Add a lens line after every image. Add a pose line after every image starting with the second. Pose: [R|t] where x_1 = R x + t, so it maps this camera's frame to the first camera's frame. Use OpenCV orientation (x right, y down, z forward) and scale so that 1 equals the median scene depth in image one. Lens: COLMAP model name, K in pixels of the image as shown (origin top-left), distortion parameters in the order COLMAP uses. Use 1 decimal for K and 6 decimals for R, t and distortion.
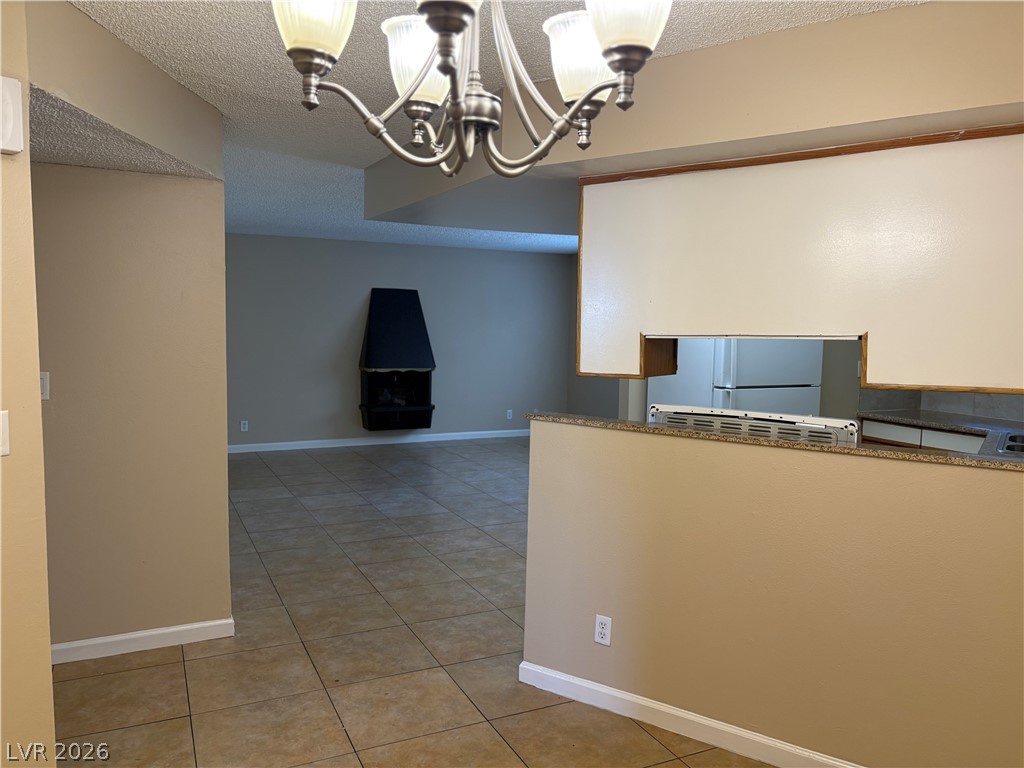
lens RADIAL K [[774.5, 0, 508.5], [0, 774.5, 395.3], [0, 0, 1]] dist [0.040362, -0.044192]
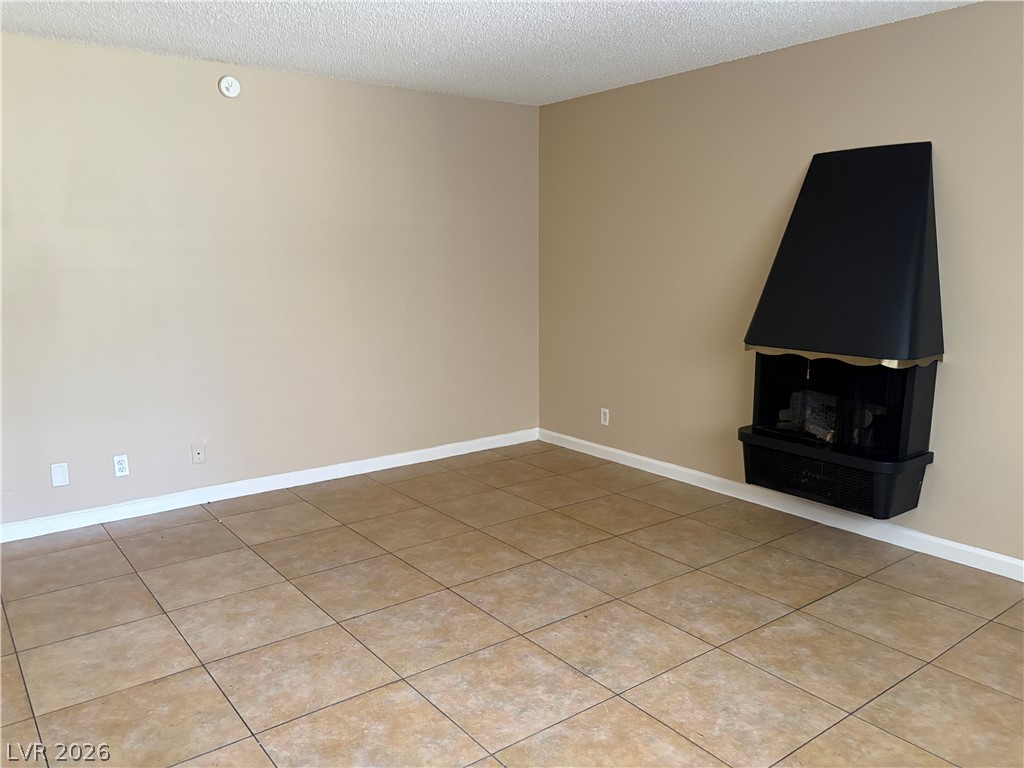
lens RADIAL K [[774.5, 0, 508.5], [0, 774.5, 395.3], [0, 0, 1]] dist [0.040362, -0.044192]
pose [[0.197078, 0.166804, -0.966093, 0.643533], [-0.082383, 0.984752, 0.153220, -0.178213], [0.976920, 0.049394, 0.207815, 2.234943]]
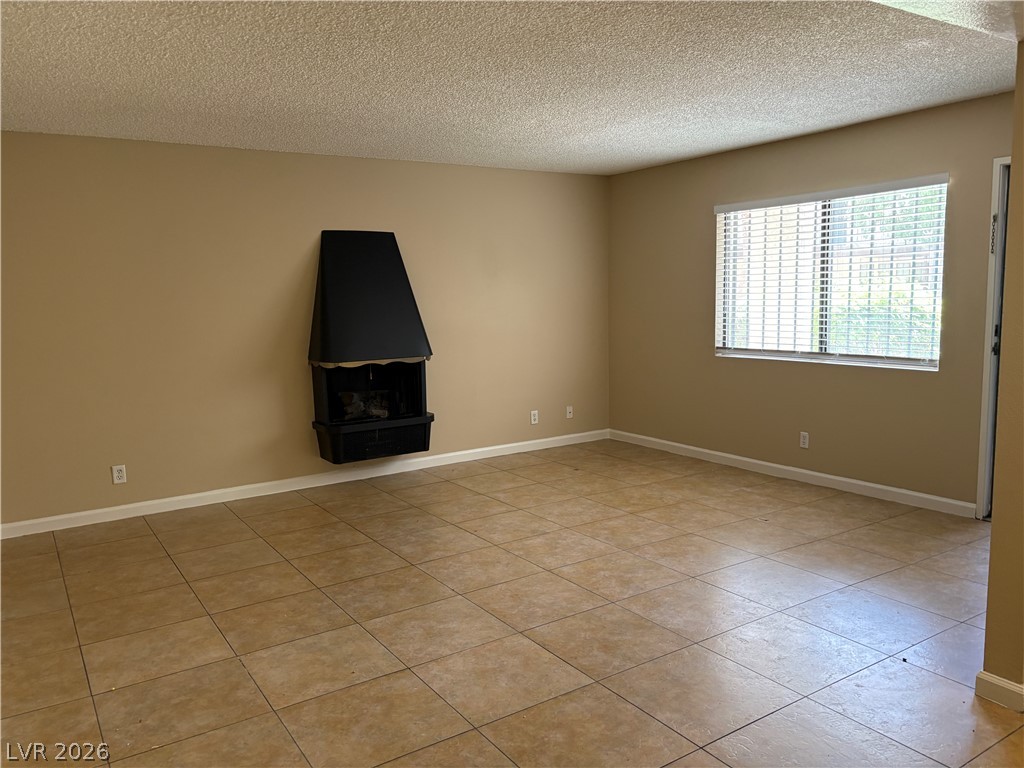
lens RADIAL K [[777.4, 0, 509.9], [0, 777.4, 403.0], [0, 0, 1]] dist [0.008364, -0.009006]
pose [[0.990575, -0.060986, 0.122645, -0.333408], [0.054934, 0.997128, 0.052140, -0.078688], [-0.125473, -0.044912, 0.991080, 1.091990]]
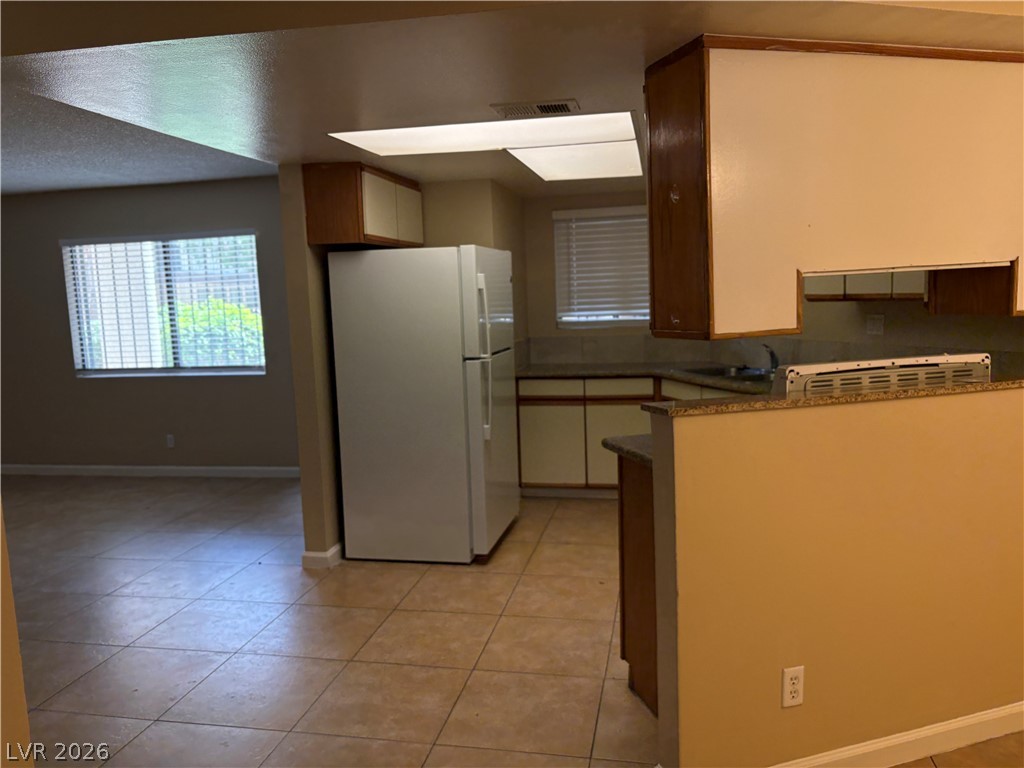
lens RADIAL K [[796.2, 0, 502.1], [0, 796.2, 385.4], [0, 0, 1]] dist [0.025601, -0.001633]
pose [[0.612386, -0.131622, 0.779525, -0.568459], [0.122350, 0.989942, 0.071034, -0.058118], [-0.781034, 0.051874, 0.622330, 0.712944]]
